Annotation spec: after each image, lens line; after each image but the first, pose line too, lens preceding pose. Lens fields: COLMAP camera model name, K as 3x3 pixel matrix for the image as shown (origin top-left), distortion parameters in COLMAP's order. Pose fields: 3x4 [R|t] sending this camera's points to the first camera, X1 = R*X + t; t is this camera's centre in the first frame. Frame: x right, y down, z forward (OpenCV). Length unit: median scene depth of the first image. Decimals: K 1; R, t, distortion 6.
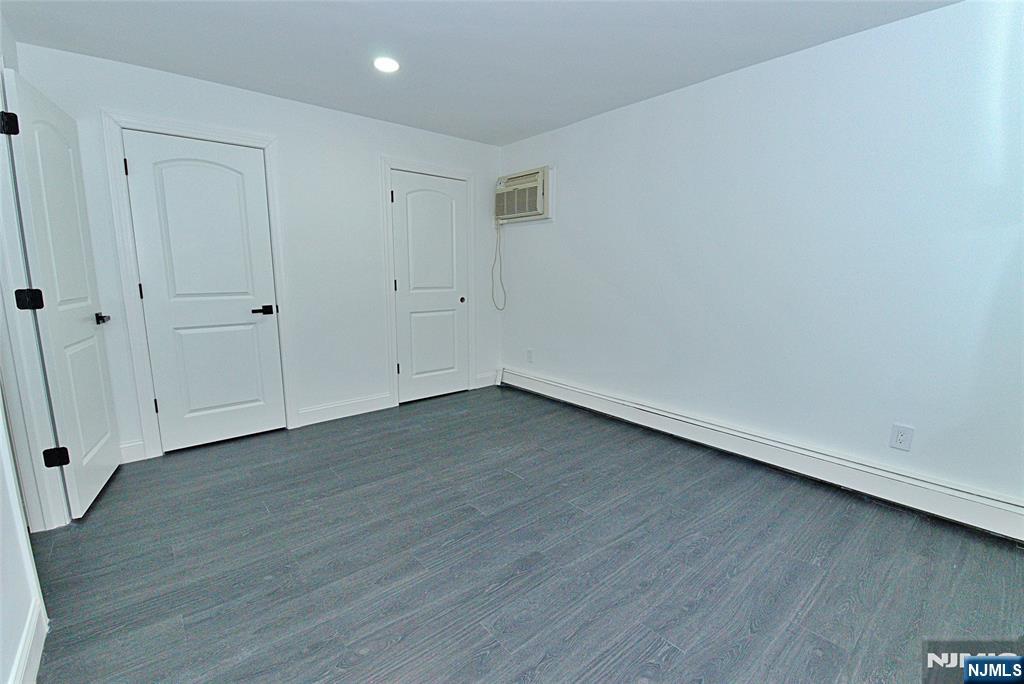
lens RADIAL K [[446.0, 0, 512.0], [0, 446.0, 342.0], [0, 0, 1]] dist [0.011164, -0.000100]
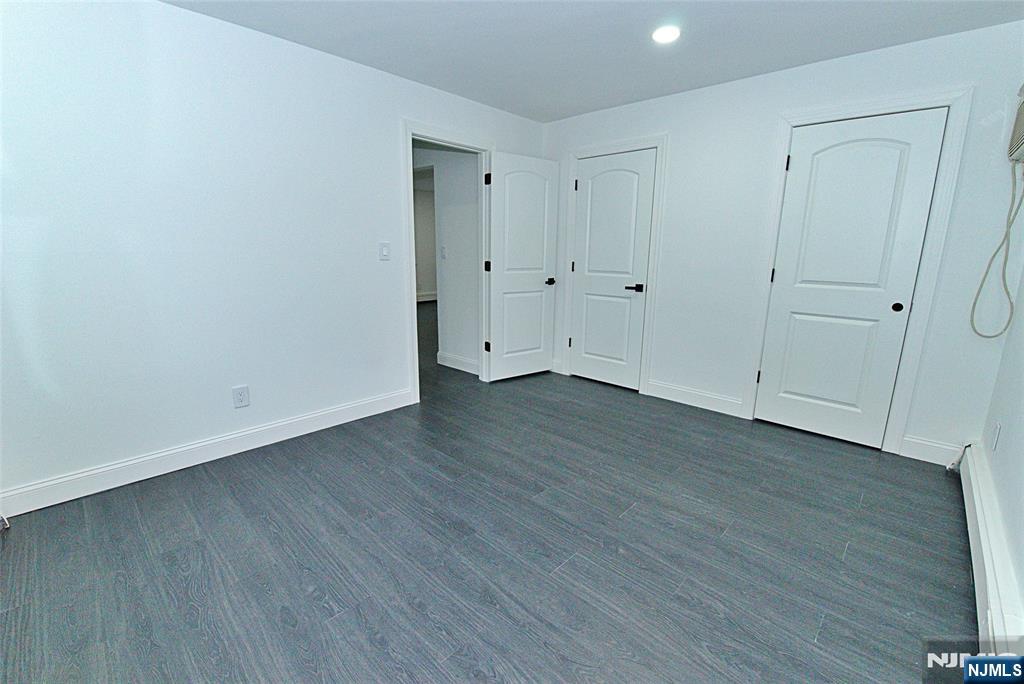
lens RADIAL K [[445.0, 0, 514.8], [0, 445.0, 344.6], [0, 0, 1]] dist [-0.001149, -0.011635]
pose [[0.107852, 0.205501, -0.972696, 0.604963], [-0.173839, 0.967228, 0.185070, -0.089965], [0.978850, 0.149132, 0.140041, 0.555437]]
